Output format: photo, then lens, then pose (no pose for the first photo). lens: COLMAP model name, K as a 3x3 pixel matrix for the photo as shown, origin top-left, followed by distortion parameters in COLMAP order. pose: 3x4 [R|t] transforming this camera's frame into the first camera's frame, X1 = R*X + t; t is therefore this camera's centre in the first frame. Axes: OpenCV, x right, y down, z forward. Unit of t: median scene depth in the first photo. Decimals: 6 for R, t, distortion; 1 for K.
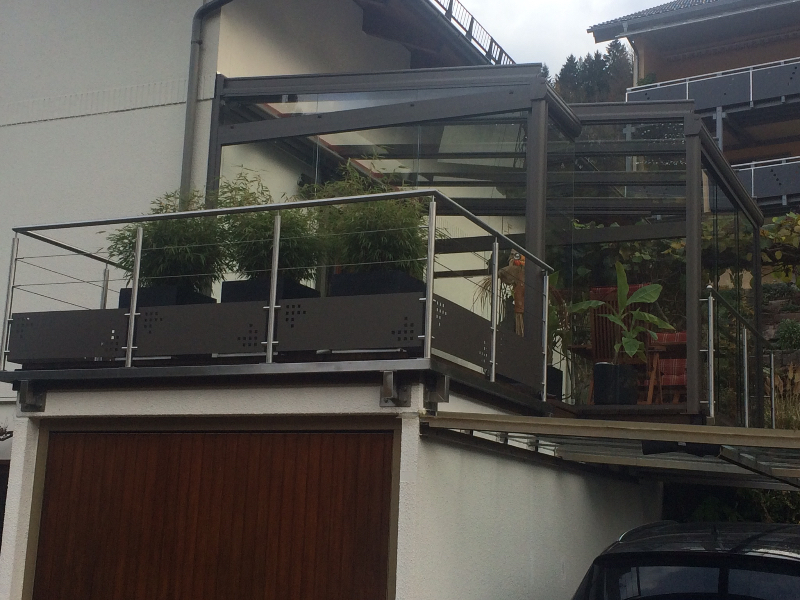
lens RADIAL K [[1230.6, 0, 400.0], [0, 1230.6, 300.0], [0, 0, 1]] dist [-0.007433, 0.035326]
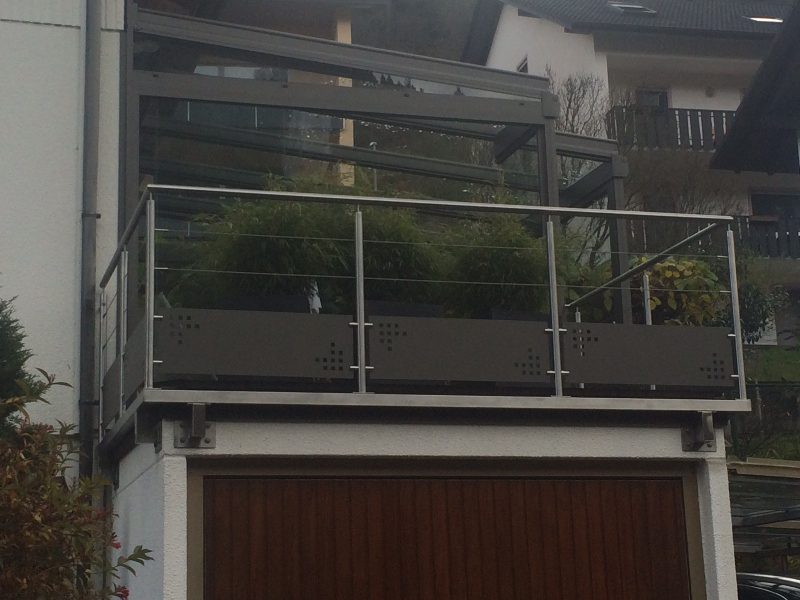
lens RADIAL K [[1438.9, 0, 397.2], [0, 1438.9, 327.8], [0, 0, 1]] dist [0.020310, -0.072112]
pose [[0.756569, 0.073948, 0.649720, -0.726521], [-0.071879, 0.996969, -0.029770, 0.036363], [-0.649952, -0.024178, 0.759591, 0.283989]]
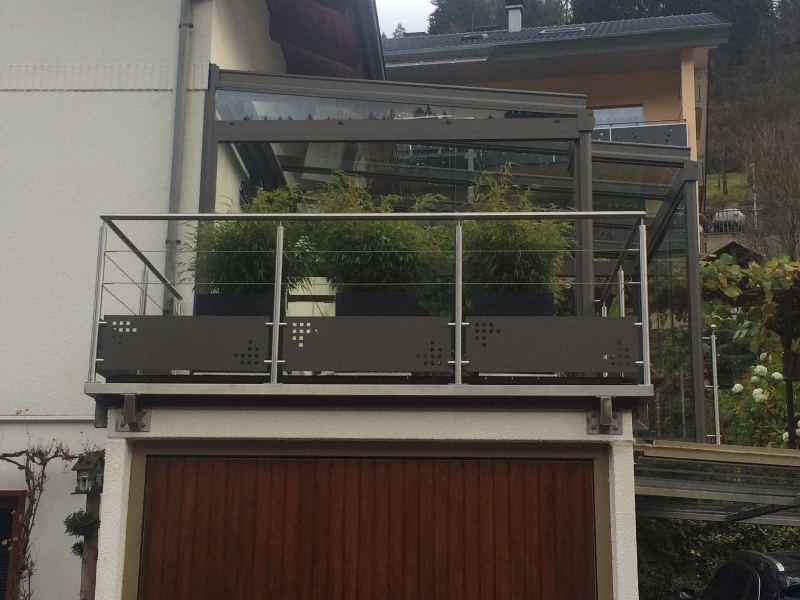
lens RADIAL K [[1217.6, 0, 400.0], [0, 1217.6, 300.0], [0, 0, 1]] dist [0.033925, 0.086923]
pose [[0.930916, 0.059252, 0.360396, -0.419516], [-0.049587, 0.998120, -0.036015, 0.020285], [-0.361852, 0.015656, 0.932104, 0.140652]]
